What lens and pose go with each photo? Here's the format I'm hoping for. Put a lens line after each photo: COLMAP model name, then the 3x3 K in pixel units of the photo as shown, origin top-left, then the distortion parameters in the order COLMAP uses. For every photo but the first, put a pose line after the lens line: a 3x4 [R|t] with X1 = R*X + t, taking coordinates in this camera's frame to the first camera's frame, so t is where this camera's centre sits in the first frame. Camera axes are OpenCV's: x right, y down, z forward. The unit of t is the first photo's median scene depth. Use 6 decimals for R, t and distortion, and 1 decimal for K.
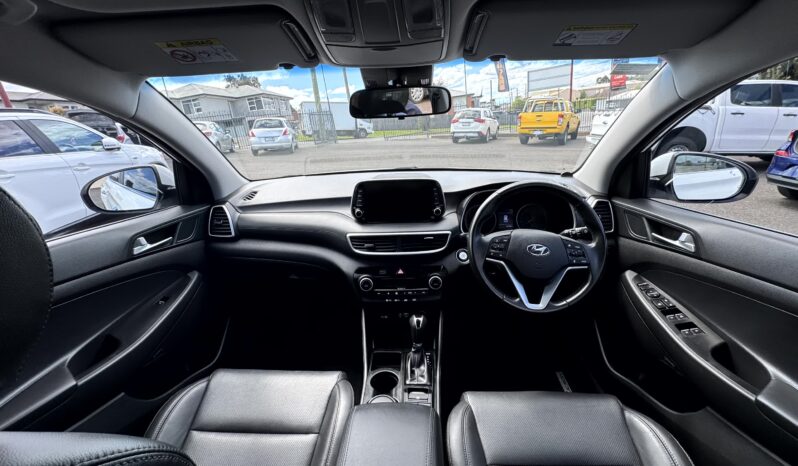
lens RADIAL K [[318.1, 0, 399.0], [0, 318.1, 233.0], [0, 0, 1]] dist [0.000400, 0.000035]
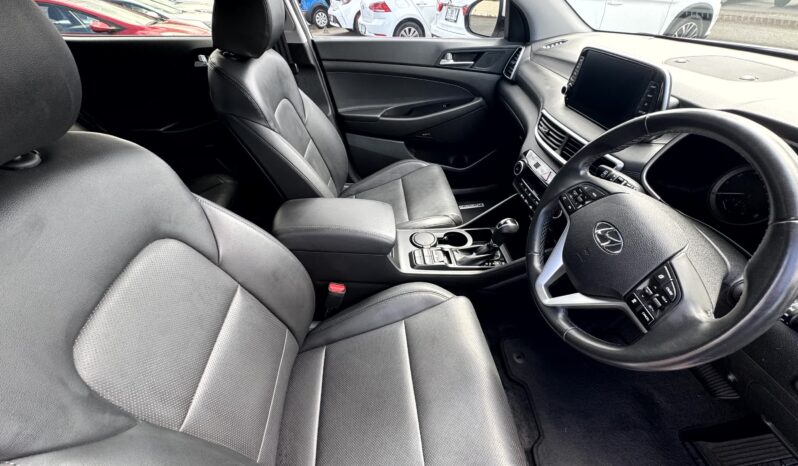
lens RADIAL K [[318.1, 0, 399.0], [0, 318.1, 233.0], [0, 0, 1]] dist [0.000400, 0.000035]
pose [[0.141559, 0.650504, -0.746194, 0.697291], [-0.297251, 0.746932, 0.594756, -0.153468], [0.944247, 0.137614, 0.299098, 0.422522]]
